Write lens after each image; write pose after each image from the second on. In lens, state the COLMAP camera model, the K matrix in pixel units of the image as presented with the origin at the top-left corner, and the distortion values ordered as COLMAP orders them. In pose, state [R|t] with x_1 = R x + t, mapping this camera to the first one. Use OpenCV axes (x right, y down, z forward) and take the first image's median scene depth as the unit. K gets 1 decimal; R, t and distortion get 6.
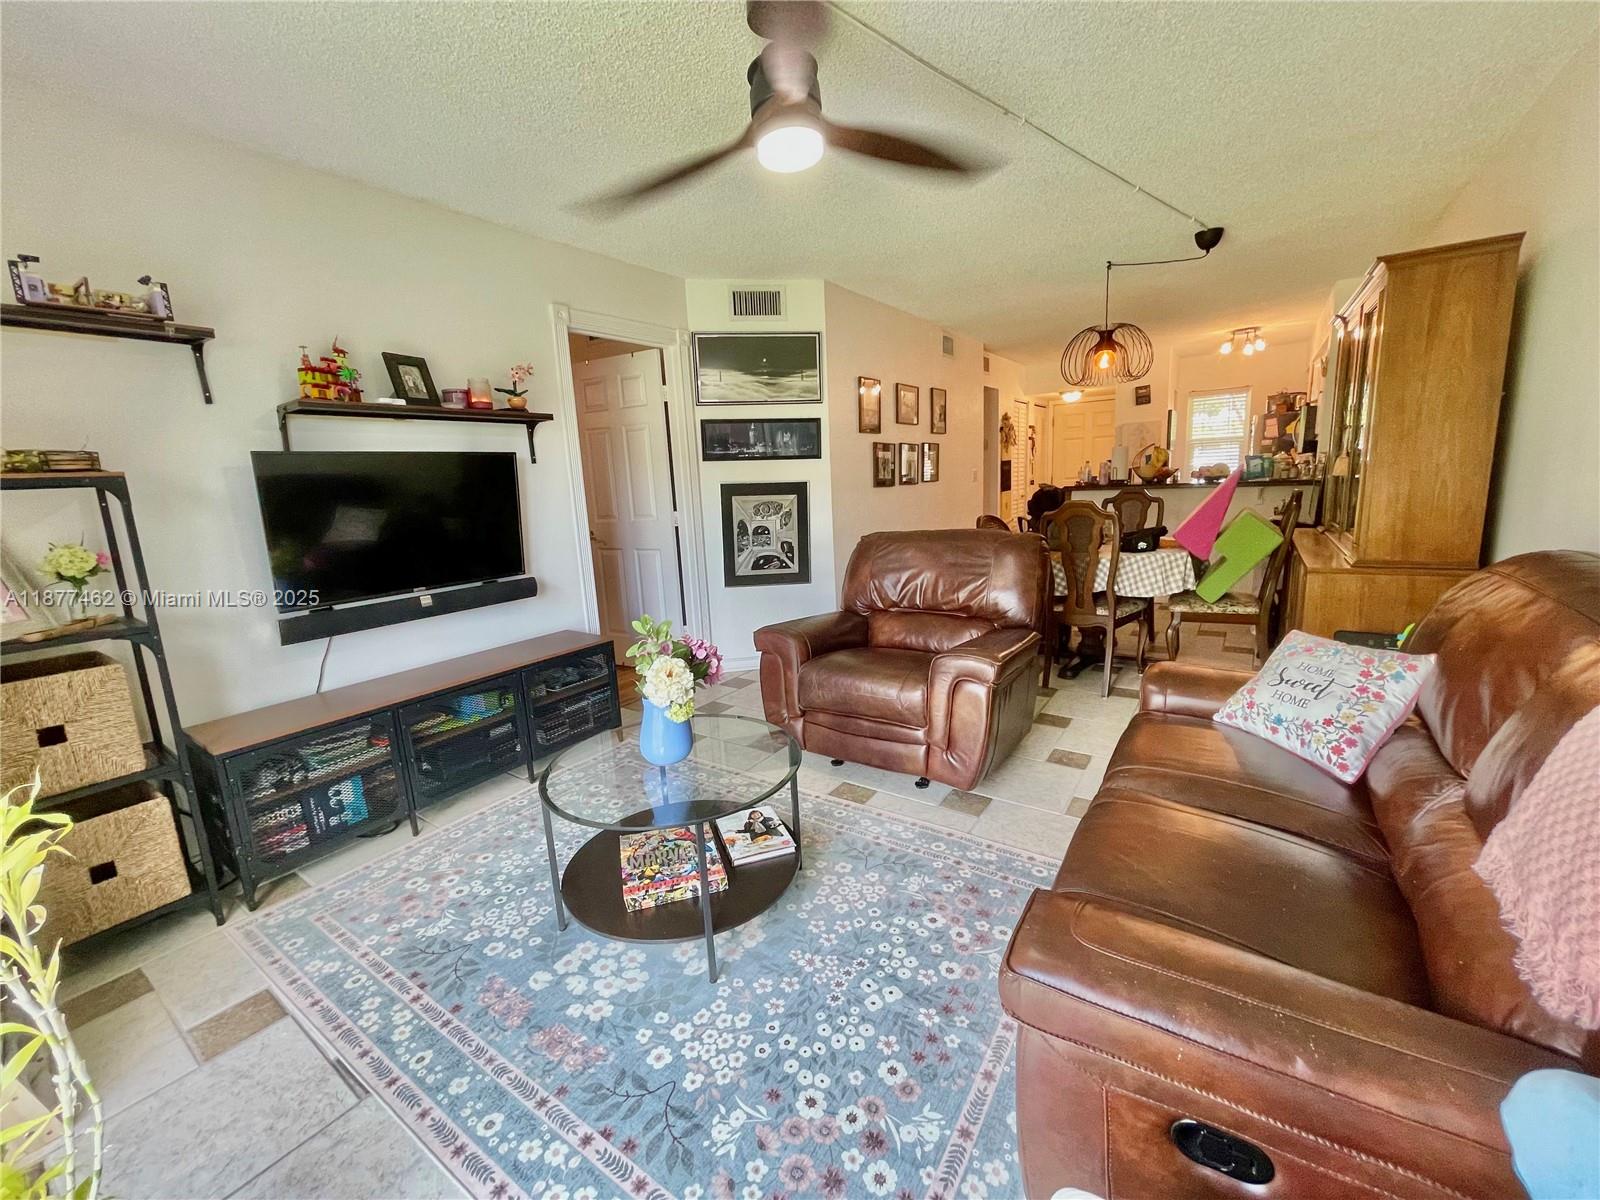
lens RADIAL K [[645.6, 0, 799.0], [0, 645.6, 593.0], [0, 0, 1]] dist [-0.004244, 0.001798]
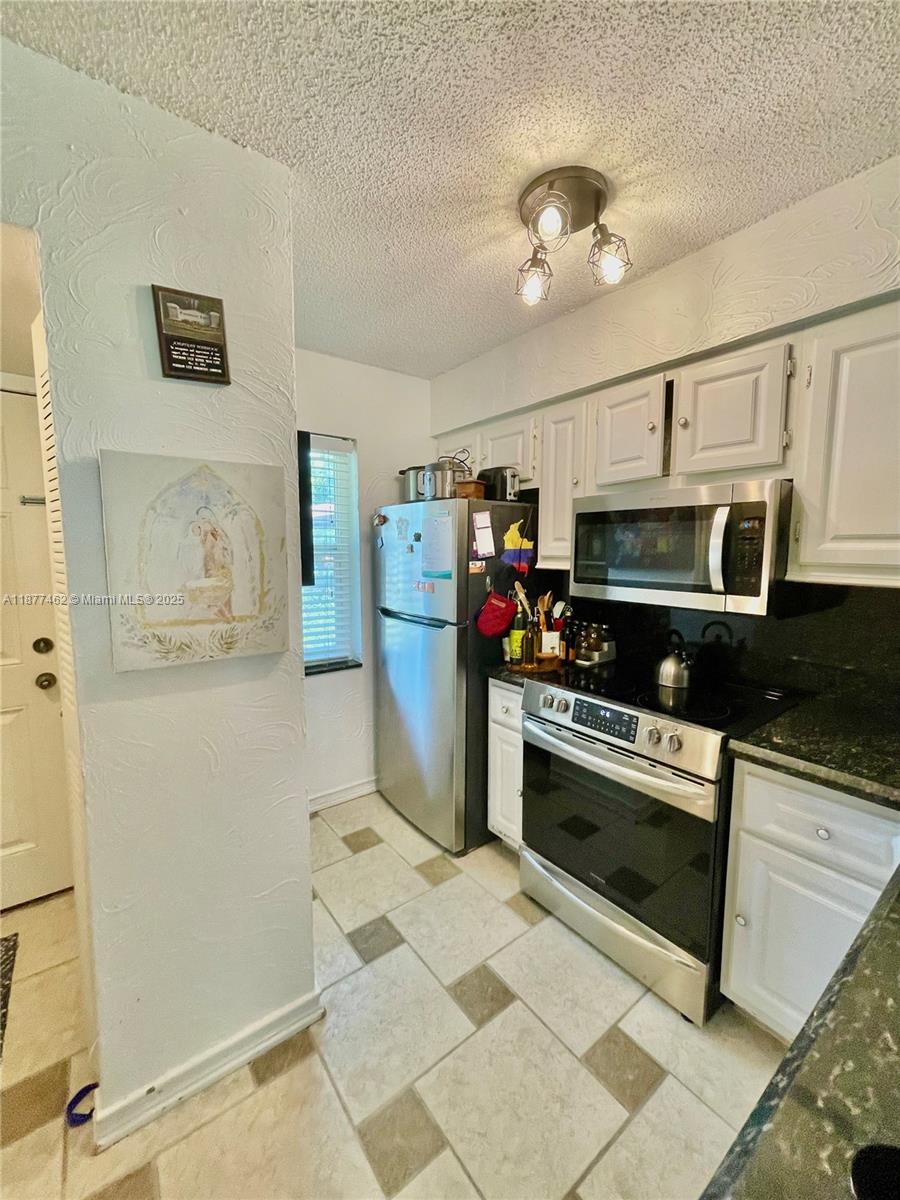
lens RADIAL K [[484.2, 0, 451.7], [0, 484.2, 595.4], [0, 0, 1]] dist [-0.004244, 0.001798]
pose [[0.311798, -0.045020, 0.949081, 0.402151], [0.146660, 0.989186, -0.001260, -0.207890], [-0.938761, 0.139585, 0.315029, 0.878059]]
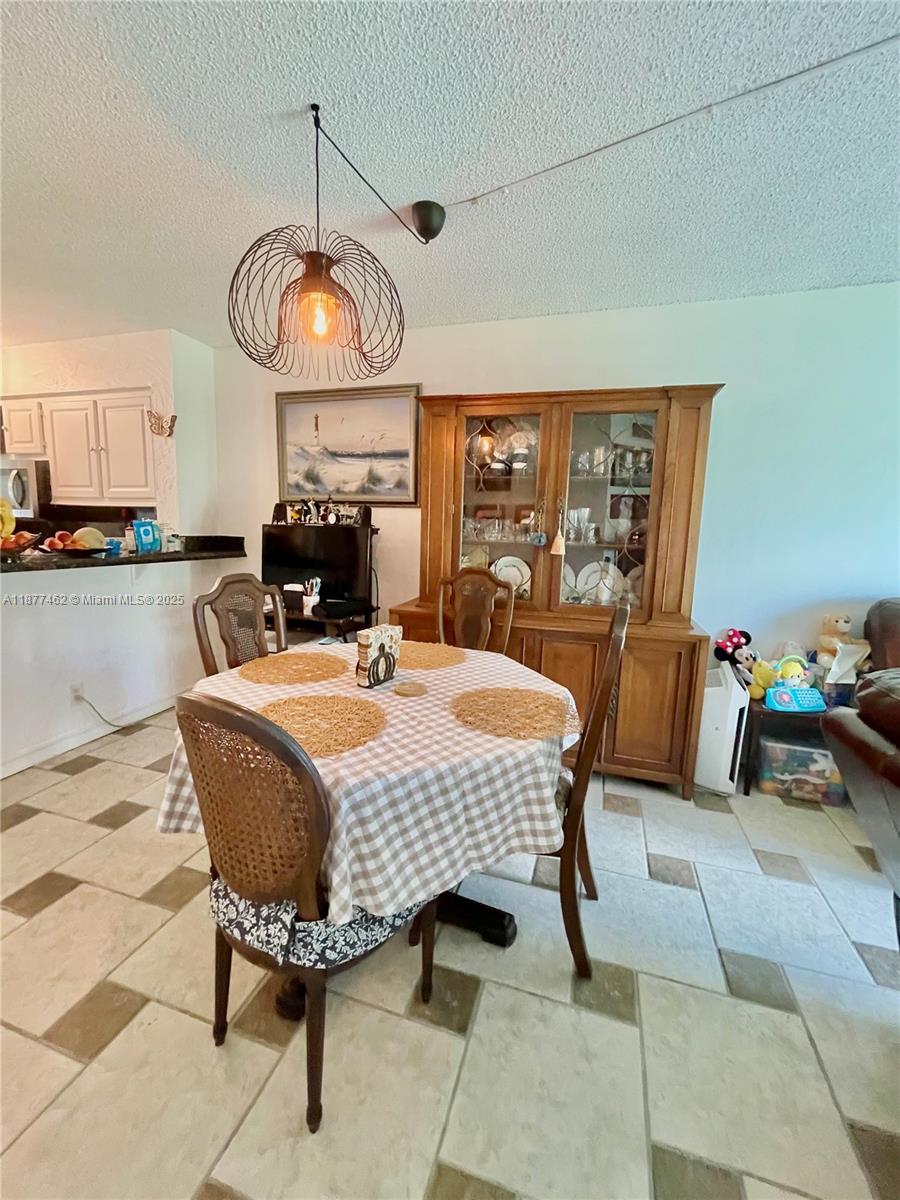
lens RADIAL K [[484.2, 0, 458.2], [0, 484.2, 597.9], [0, 0, 1]] dist [-0.004244, 0.001798]
pose [[-0.305634, -0.096779, 0.947218, 0.041410], [0.148077, 0.977886, 0.147691, -0.110578], [-0.940564, 0.185401, -0.284544, 0.573109]]
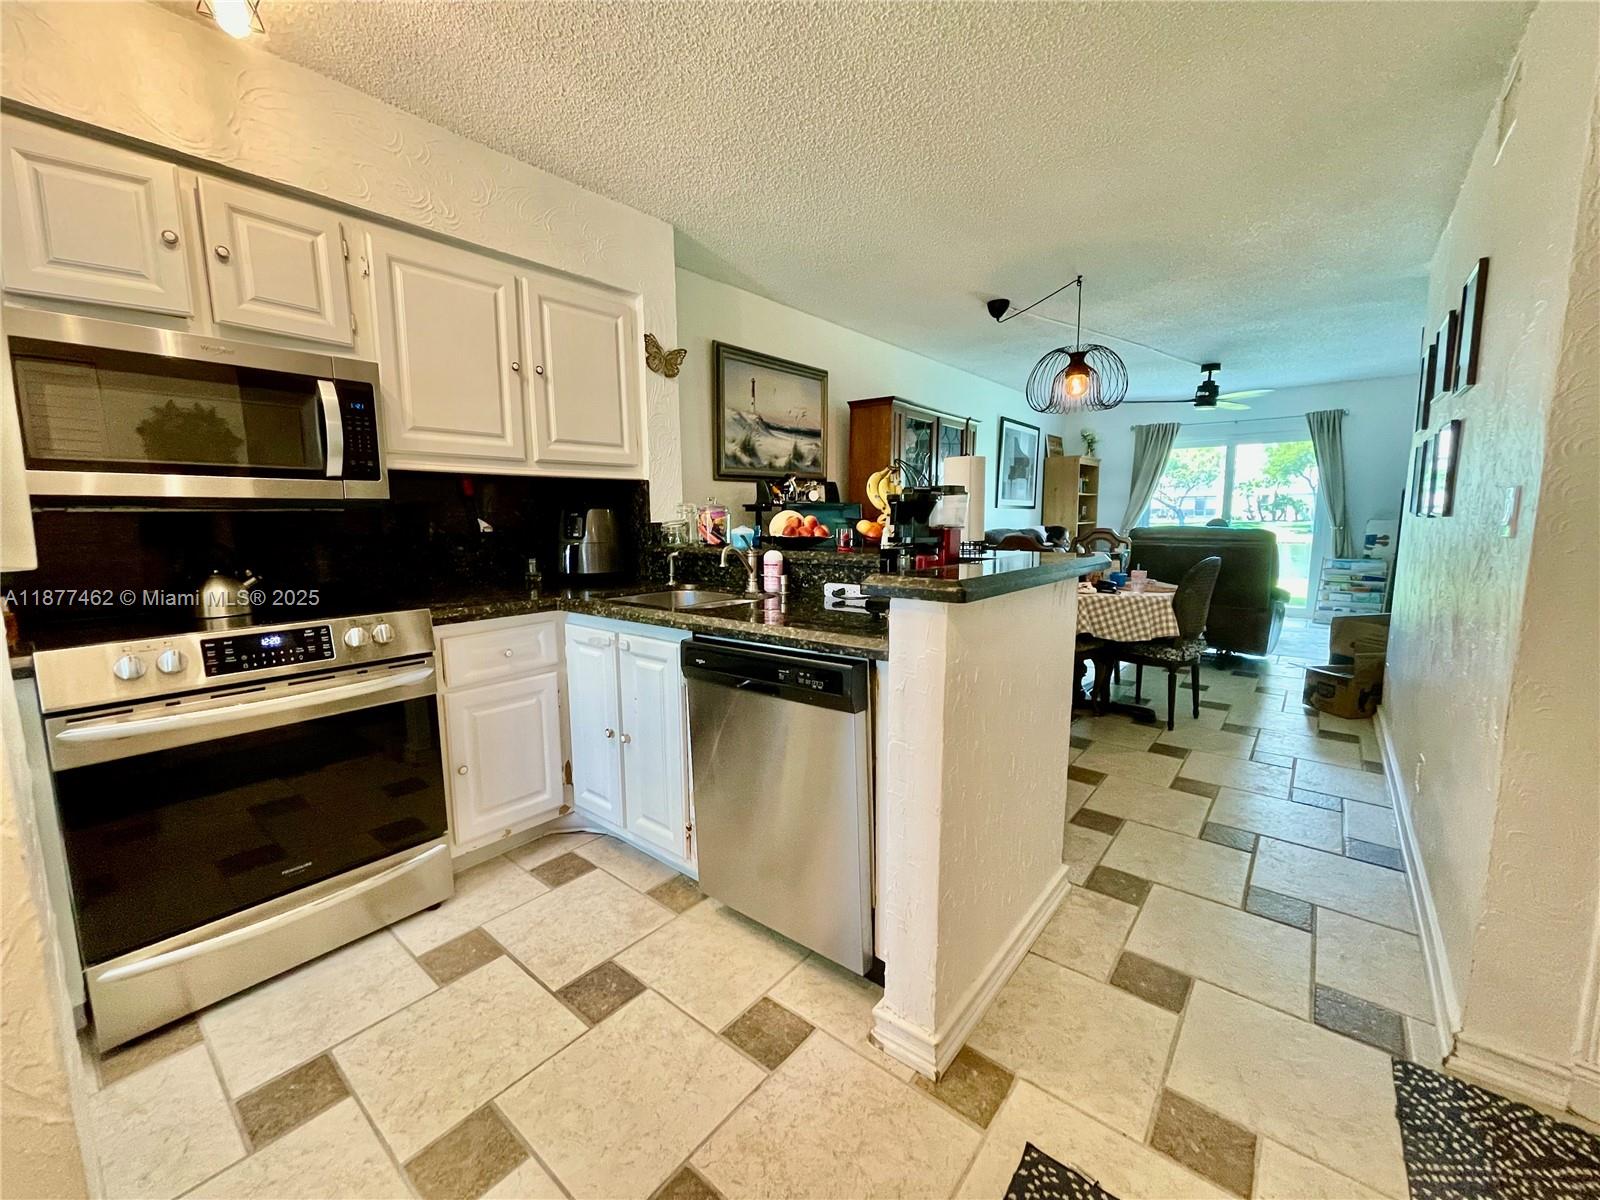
lens RADIAL K [[645.6, 0, 796.0], [0, 645.6, 598.0], [0, 0, 1]] dist [-0.004244, 0.001798]
pose [[-0.994843, 0.046651, 0.090059, 0.439115], [0.071170, 0.953723, 0.292141, -0.208287], [-0.072263, 0.297044, -0.952125, 1.082944]]
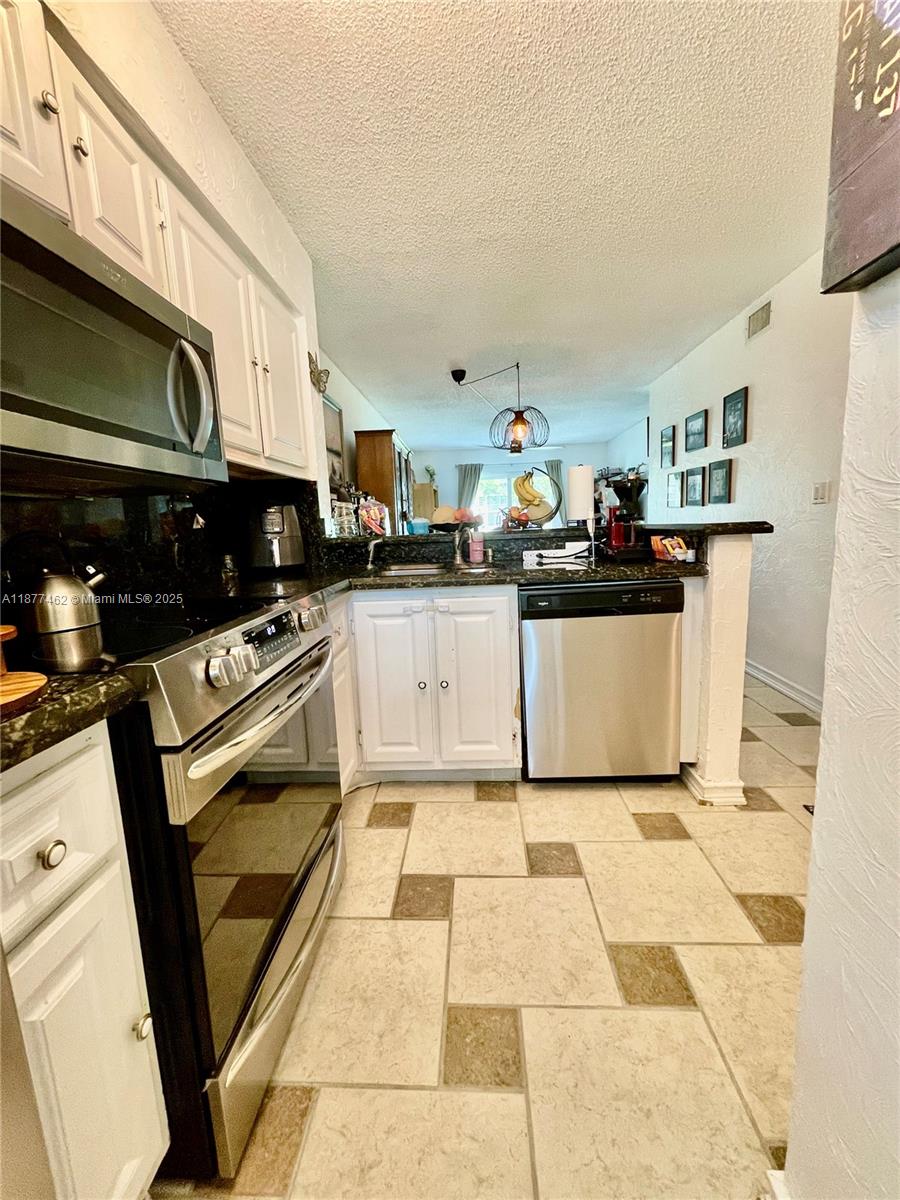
lens RADIAL K [[484.2, 0, 451.9], [0, 484.2, 596.6], [0, 0, 1]] dist [-0.004244, 0.001798]
pose [[-0.845841, 0.163275, -0.507834, 0.665387], [-0.005534, 0.949268, 0.314419, -0.198350], [0.533407, 0.268758, -0.802026, 1.033972]]
